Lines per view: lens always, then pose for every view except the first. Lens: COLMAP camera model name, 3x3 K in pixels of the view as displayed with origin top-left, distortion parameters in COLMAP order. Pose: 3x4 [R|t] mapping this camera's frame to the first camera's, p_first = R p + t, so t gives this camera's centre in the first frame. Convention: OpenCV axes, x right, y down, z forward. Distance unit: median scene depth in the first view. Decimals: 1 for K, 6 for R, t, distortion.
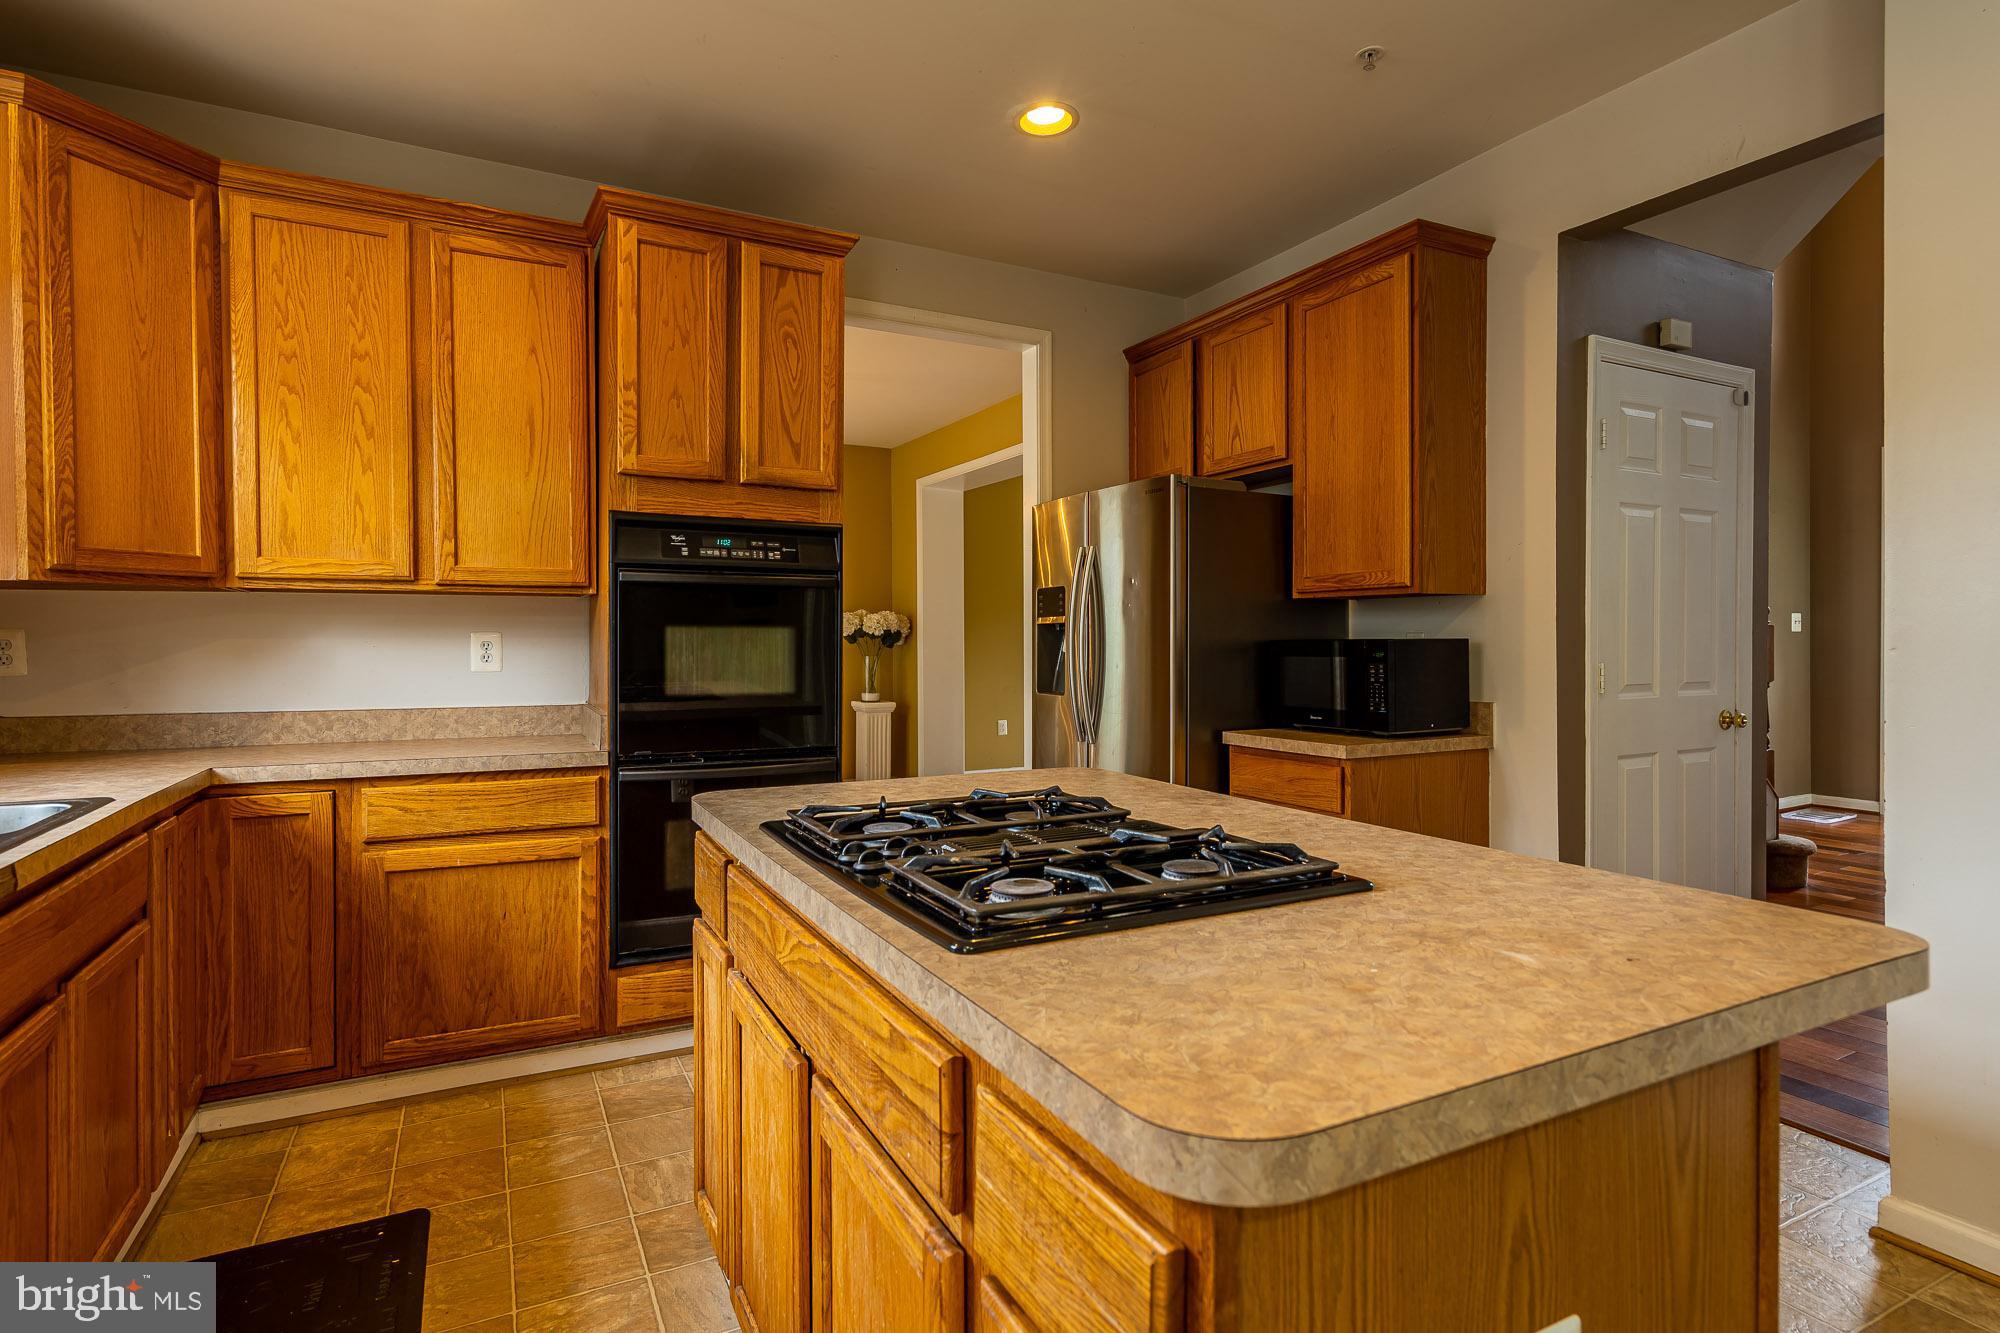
lens RADIAL K [[1021.2, 0, 1002.5], [0, 1021.2, 655.5], [0, 0, 1]] dist [-0.000139, 0.000543]
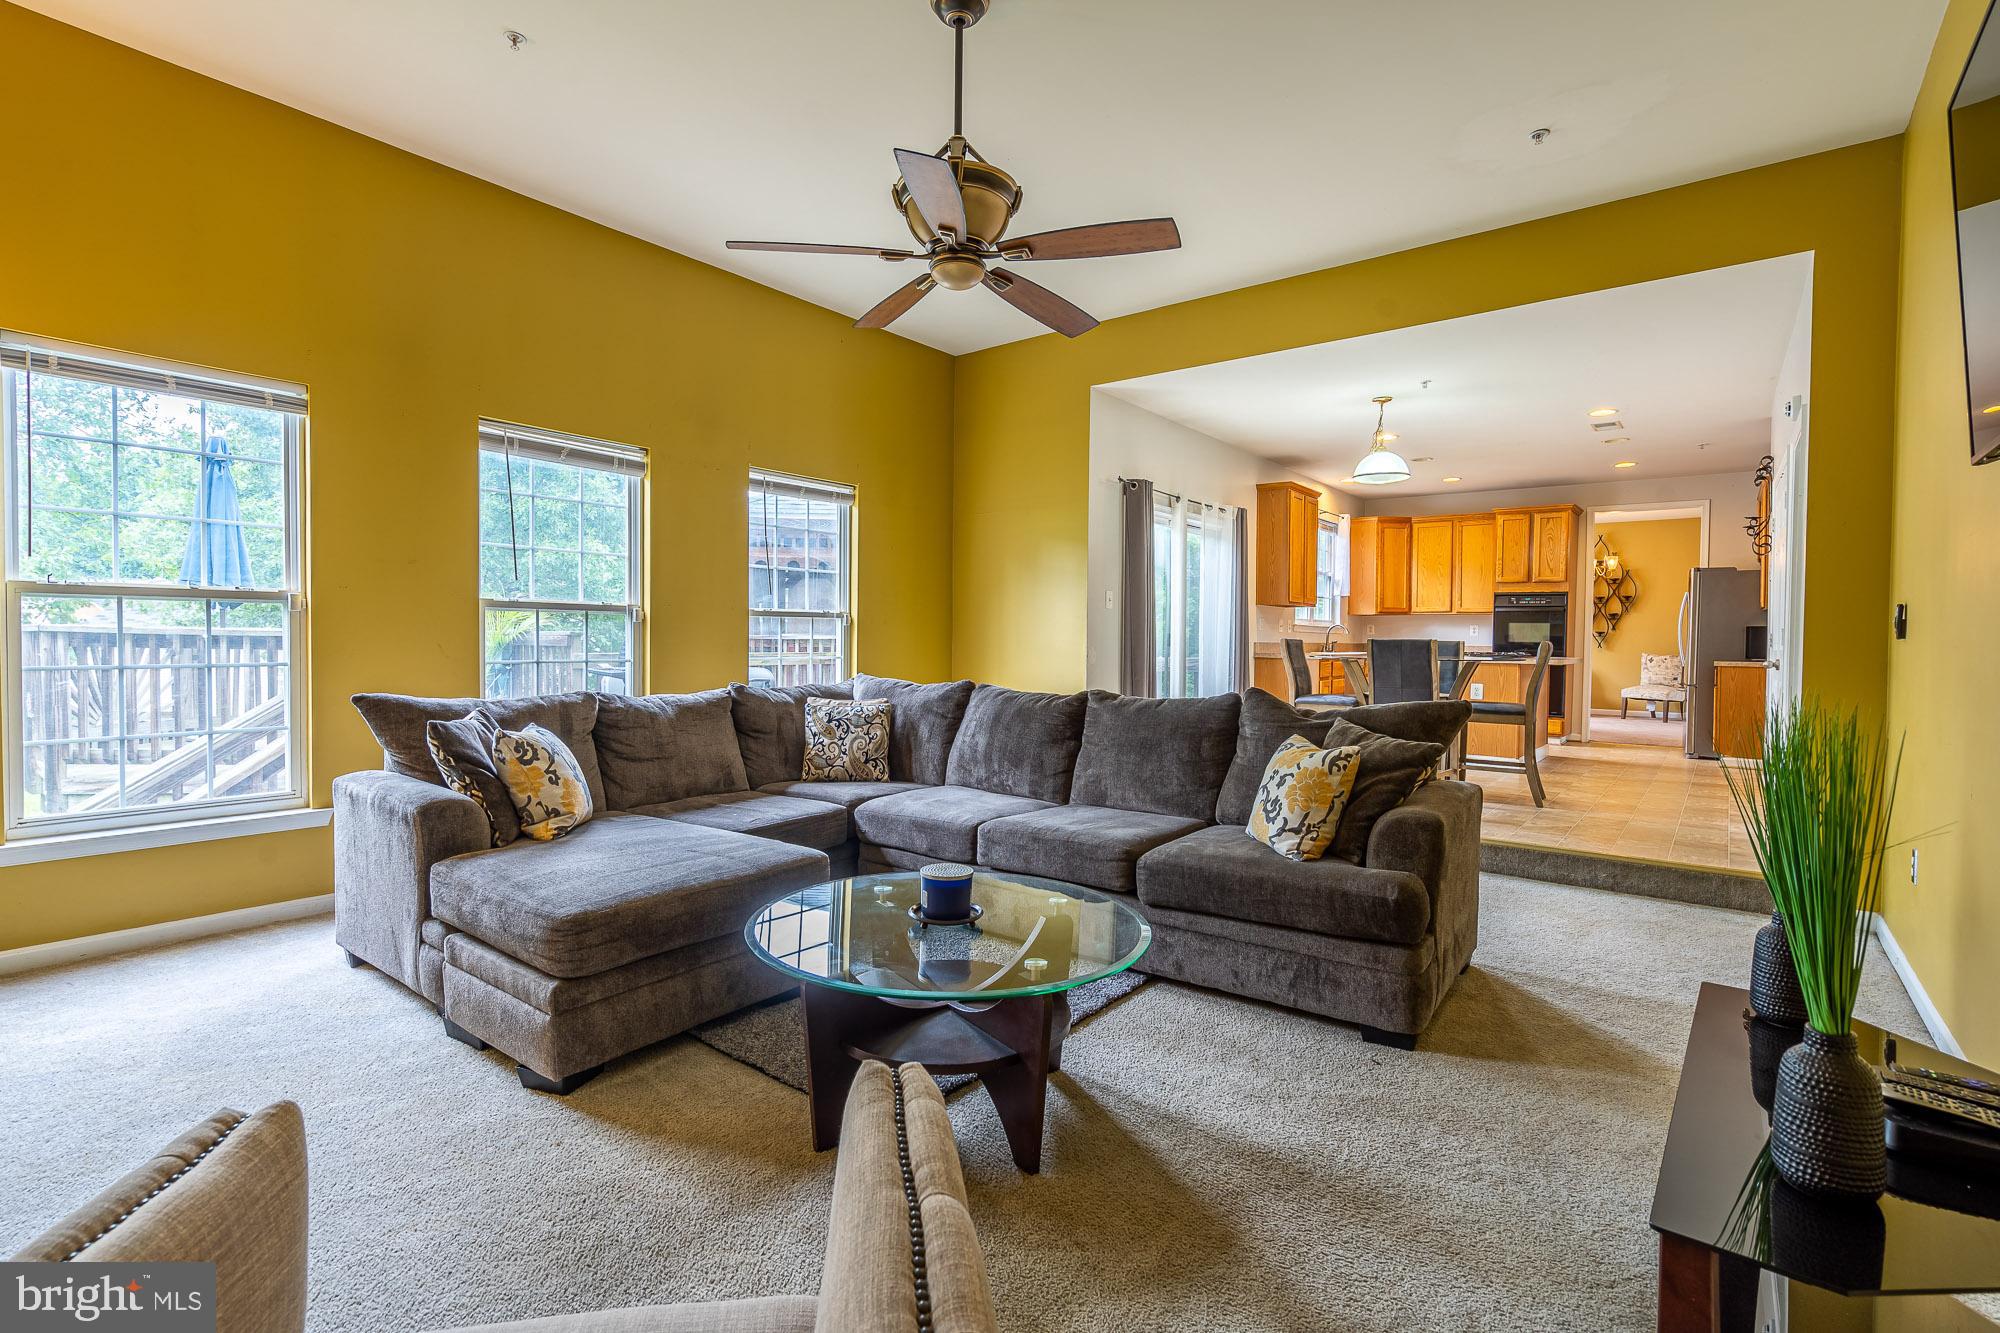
lens RADIAL K [[914.9, 0, 1002.4], [0, 914.9, 657.2], [0, 0, 1]] dist [0.001212, 0.000433]
pose [[0.416666, 0.023471, -0.908757, 2.015788], [-0.021580, 0.999640, 0.015923, 0.087497], [0.908803, 0.012976, 0.417023, -2.152132]]
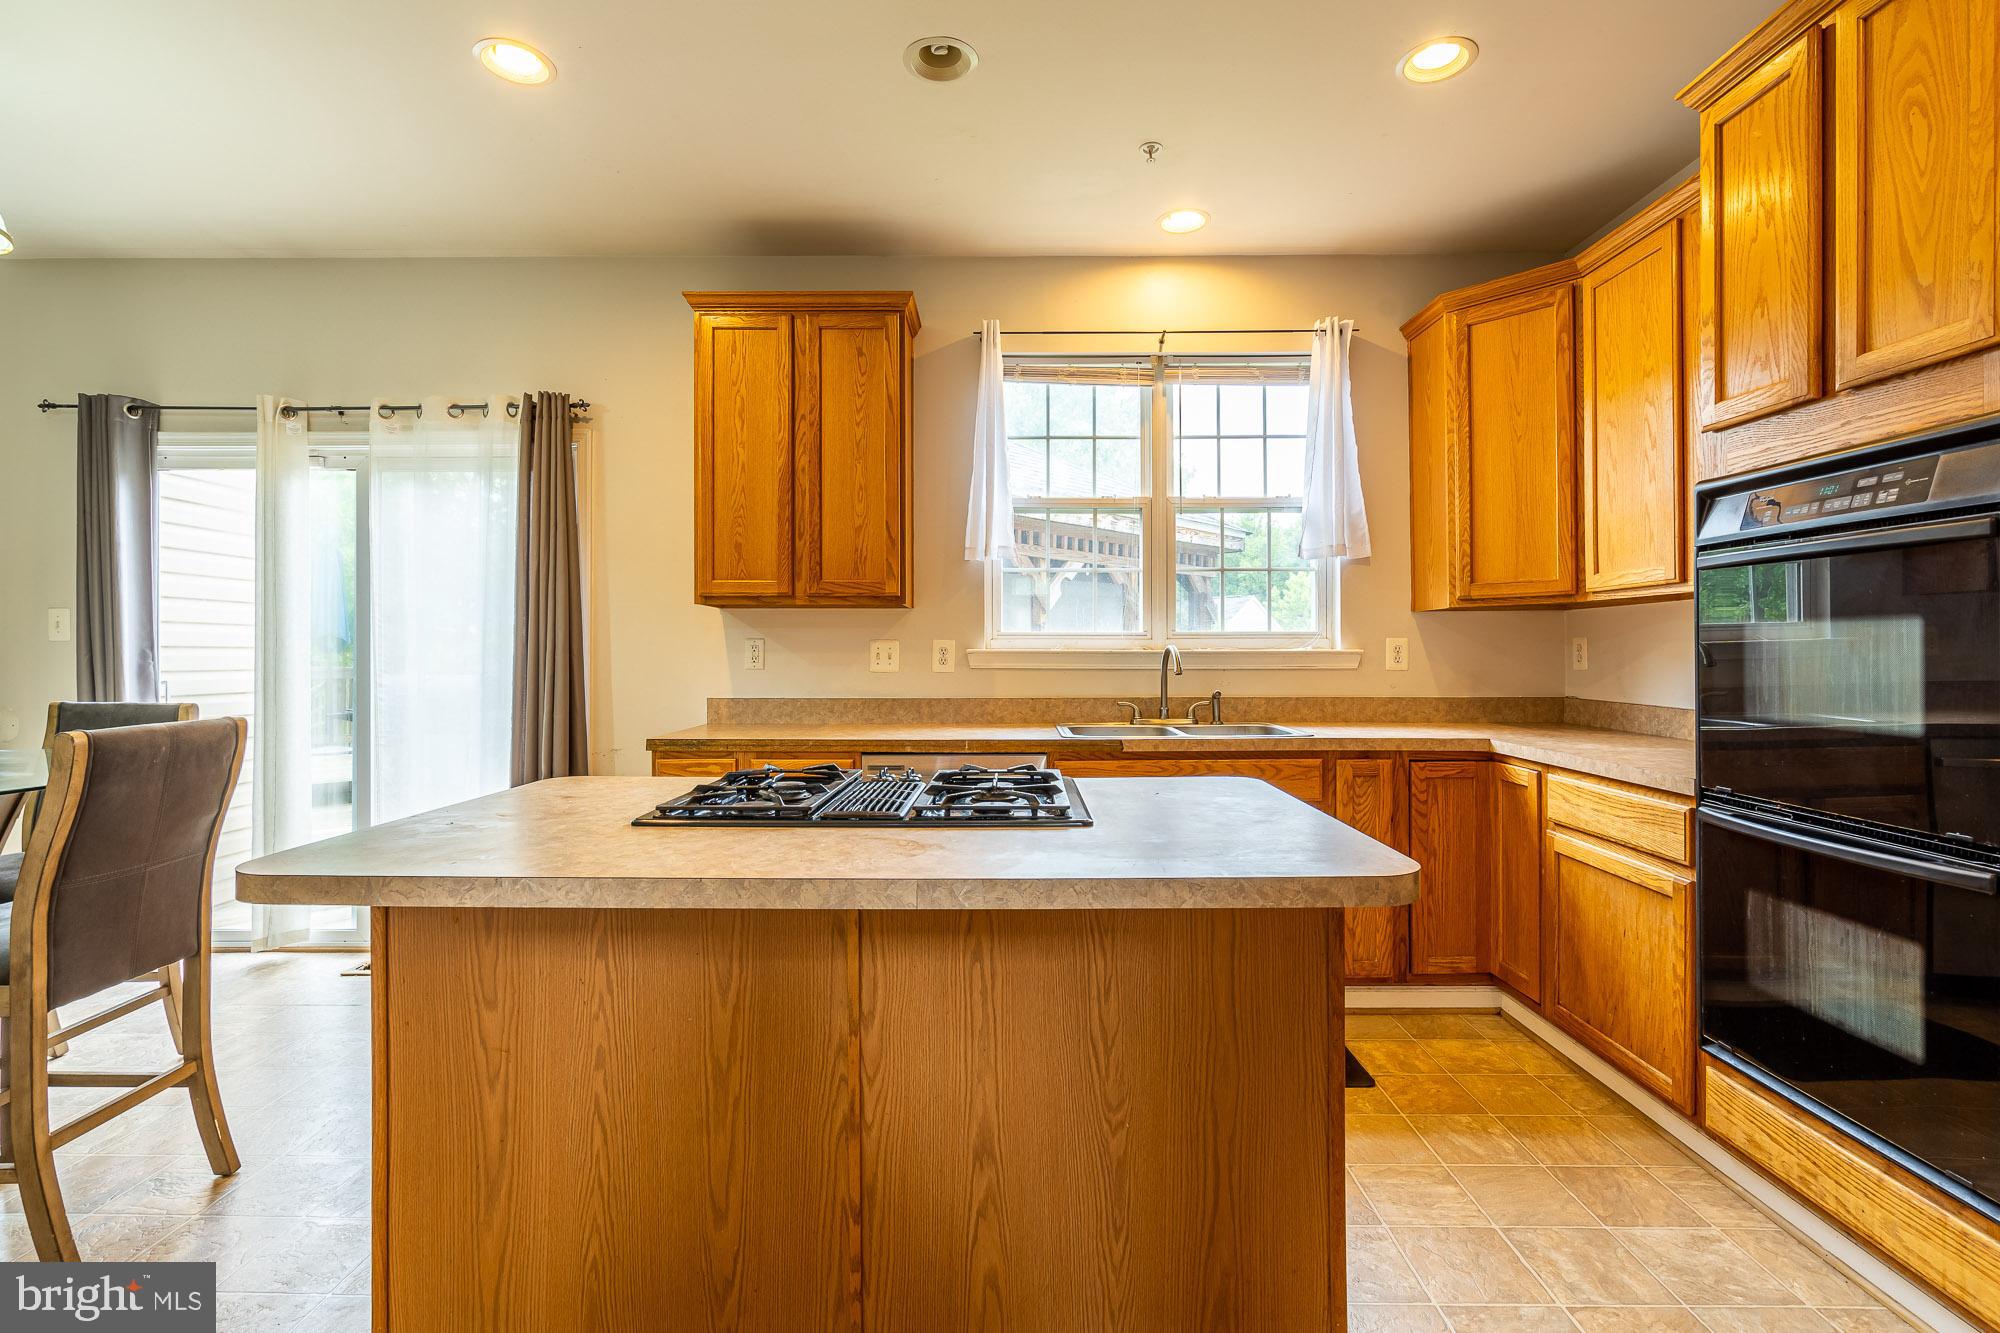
lens RADIAL K [[914.9, 0, 1002.4], [0, 914.9, 657.2], [0, 0, 1]] dist [0.001212, 0.000433]
pose [[-0.472102, 0.009326, -0.881494, 0.526788], [-0.007970, 0.999858, 0.014847, -0.009591], [0.881508, 0.014035, -0.471961, 0.875340]]
